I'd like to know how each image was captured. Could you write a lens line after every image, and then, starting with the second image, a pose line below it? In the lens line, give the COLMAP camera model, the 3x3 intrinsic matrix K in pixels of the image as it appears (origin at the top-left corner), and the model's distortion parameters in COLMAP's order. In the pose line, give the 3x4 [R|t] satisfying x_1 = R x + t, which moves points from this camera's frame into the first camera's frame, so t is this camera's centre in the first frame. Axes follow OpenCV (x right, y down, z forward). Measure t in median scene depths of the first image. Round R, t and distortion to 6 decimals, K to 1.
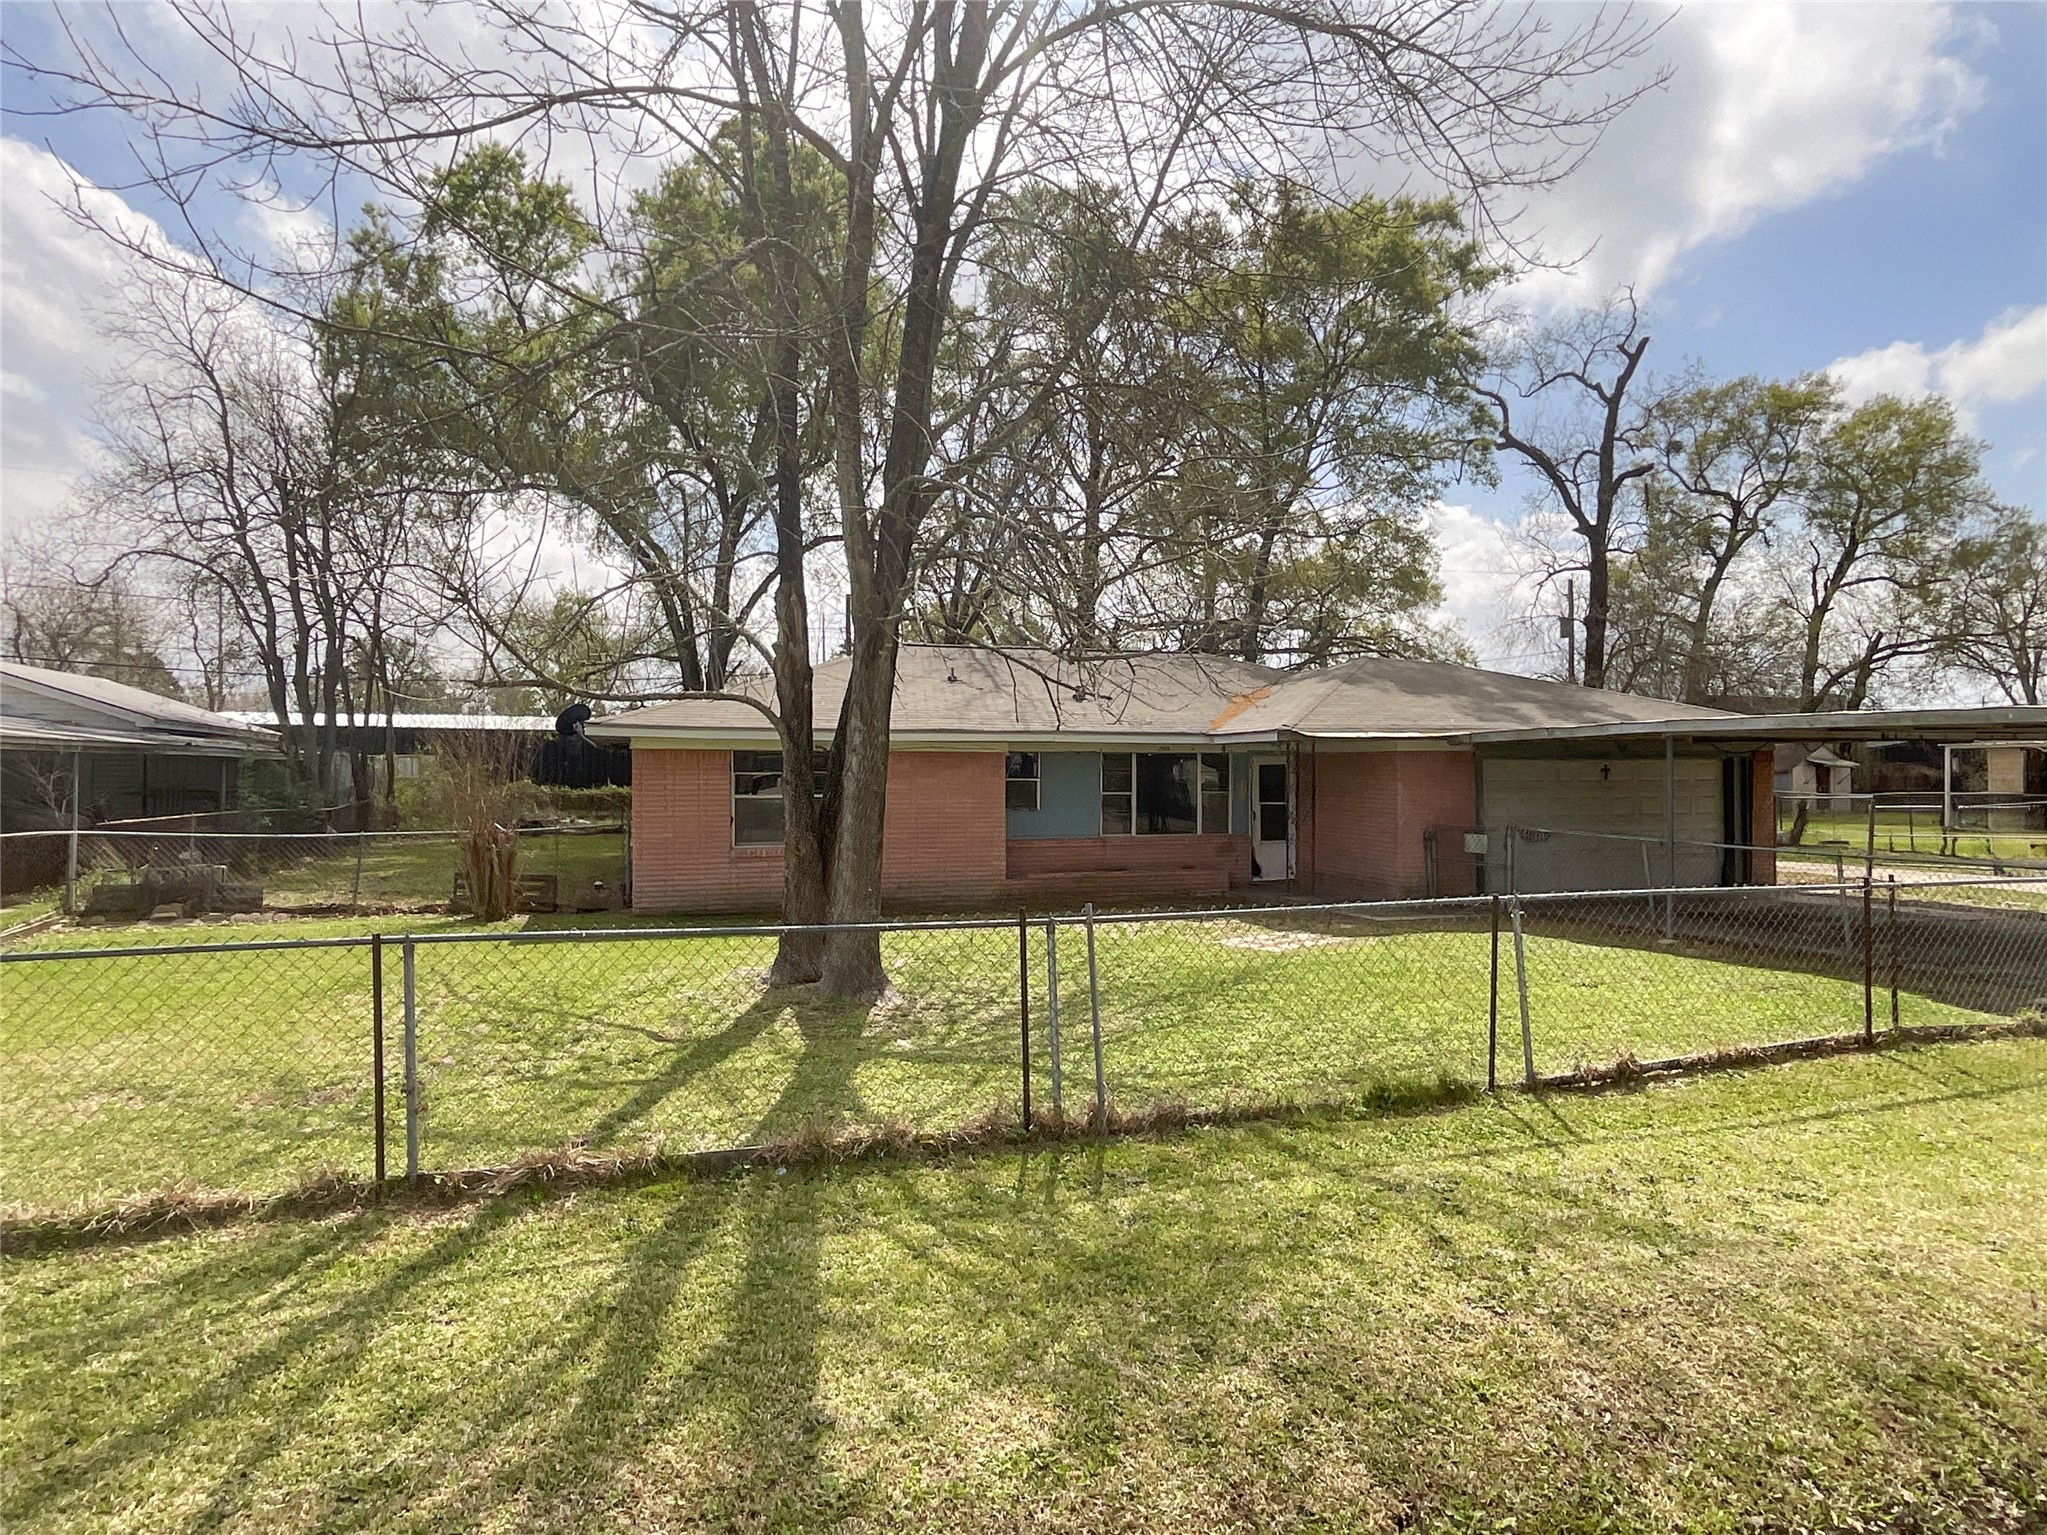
lens RADIAL K [[1047.1, 0, 1023.5], [0, 1047.1, 767.5], [0, 0, 1]] dist [-0.001542, -0.000009]
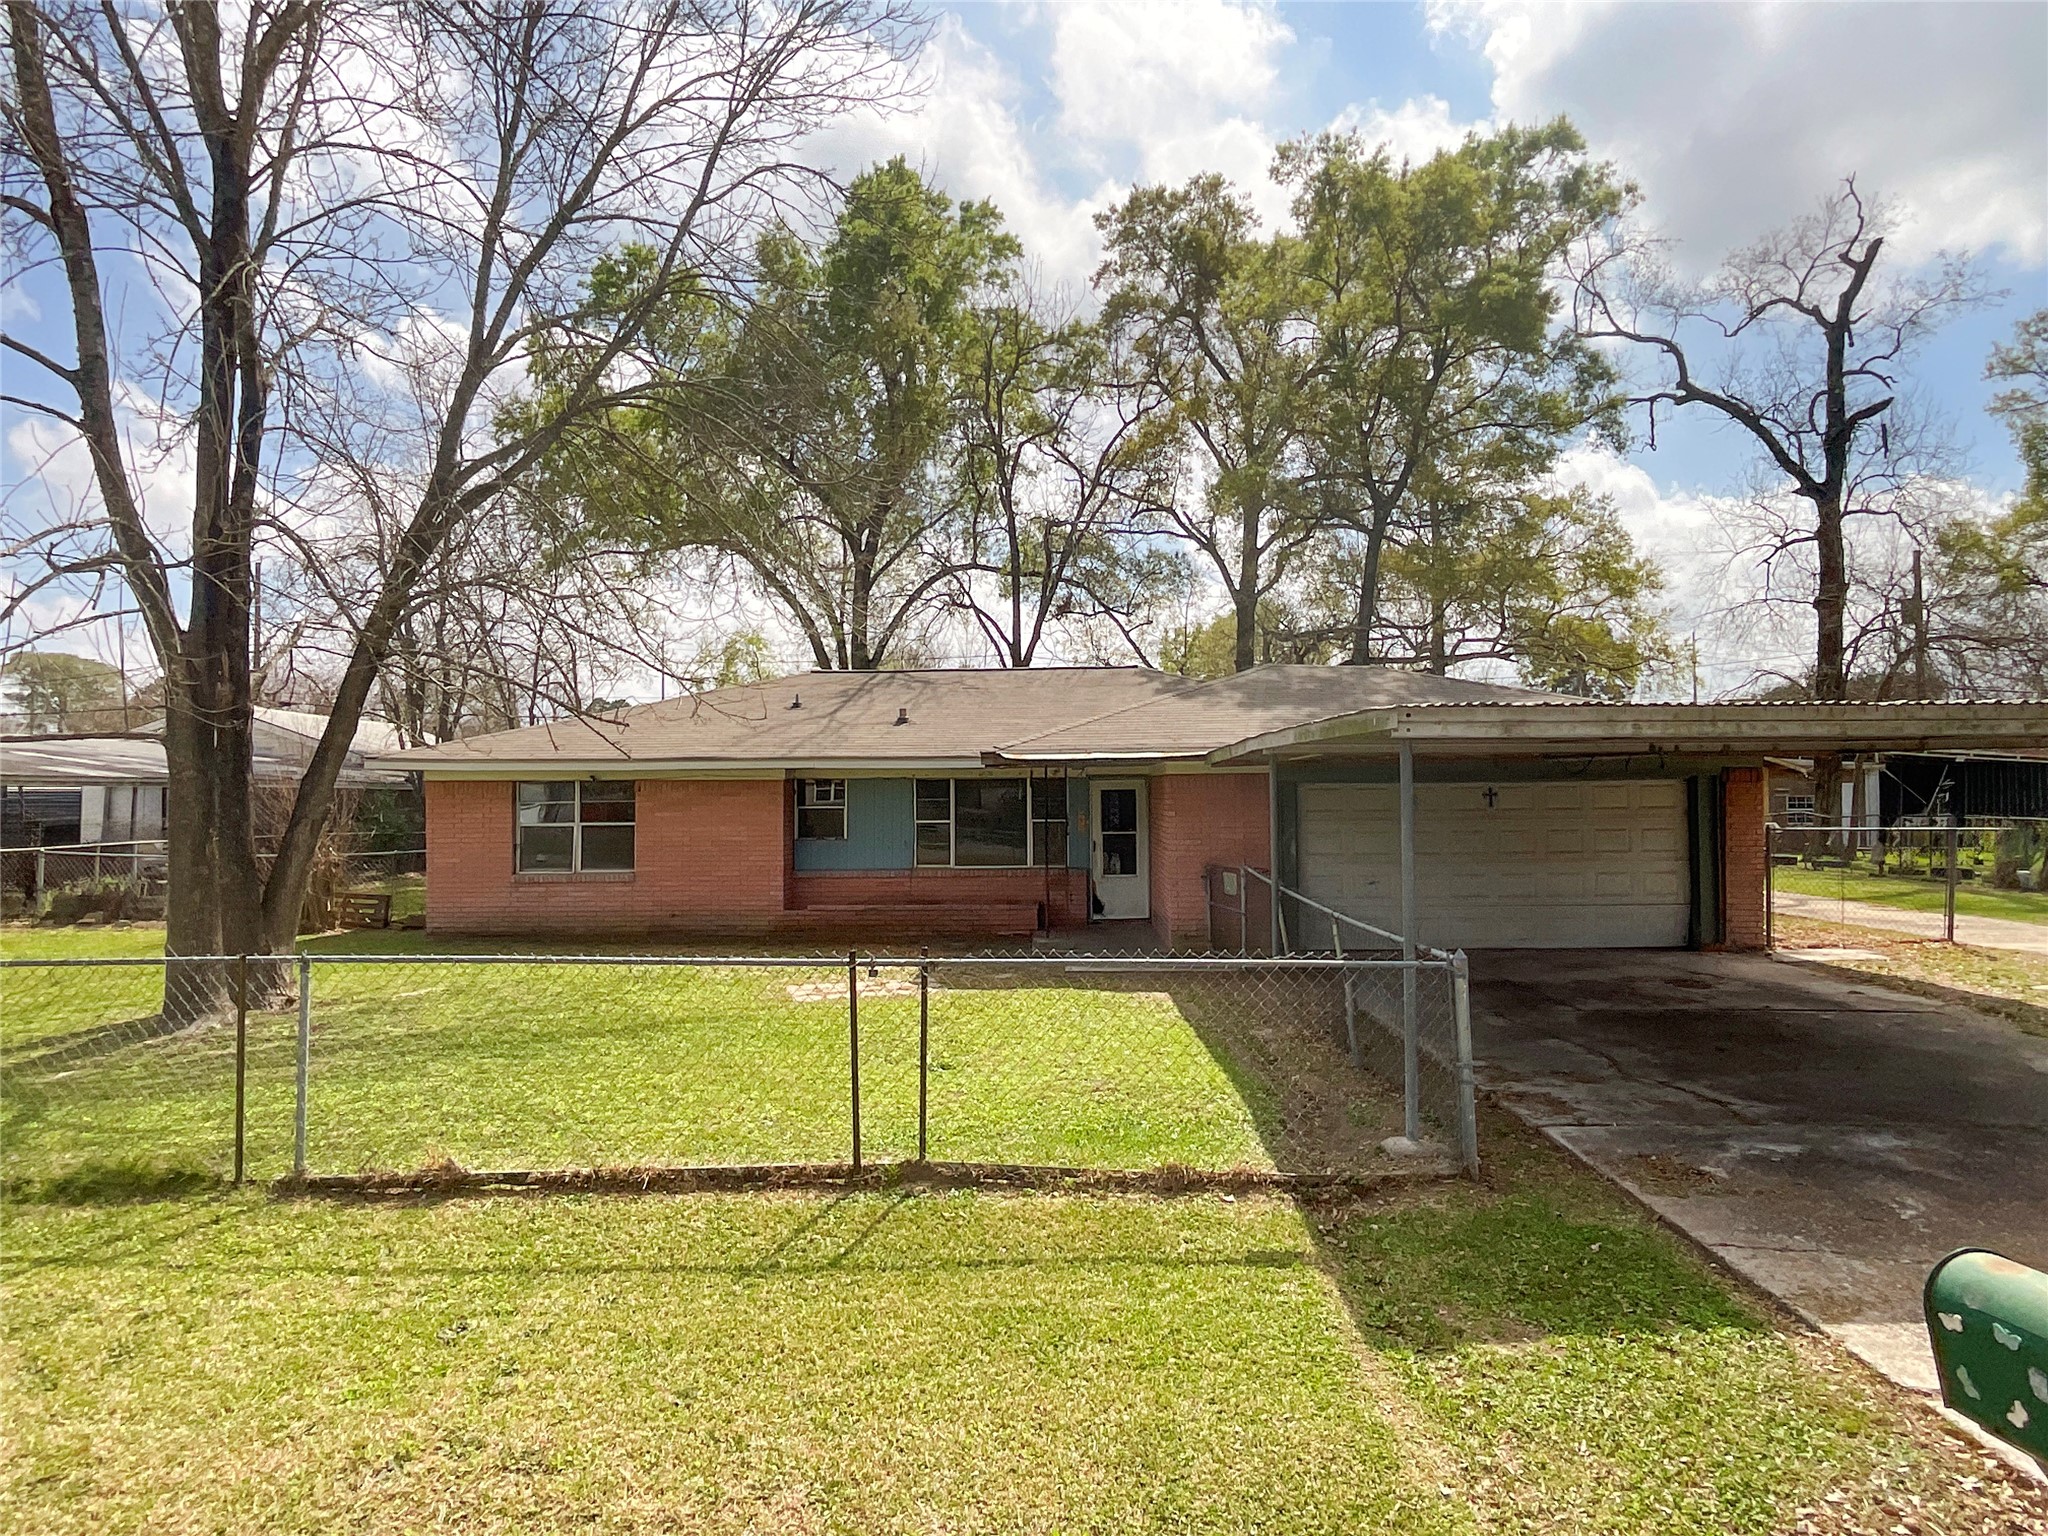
lens RADIAL K [[1033.1, 0, 1024.0], [0, 1033.1, 768.0], [0, 0, 1]] dist [0.006079, 0.000817]
pose [[0.949806, -0.010751, -0.312655, 0.437248], [0.004931, 0.999800, -0.019399, -0.004542], [0.312801, 0.016883, 0.949669, 0.127727]]
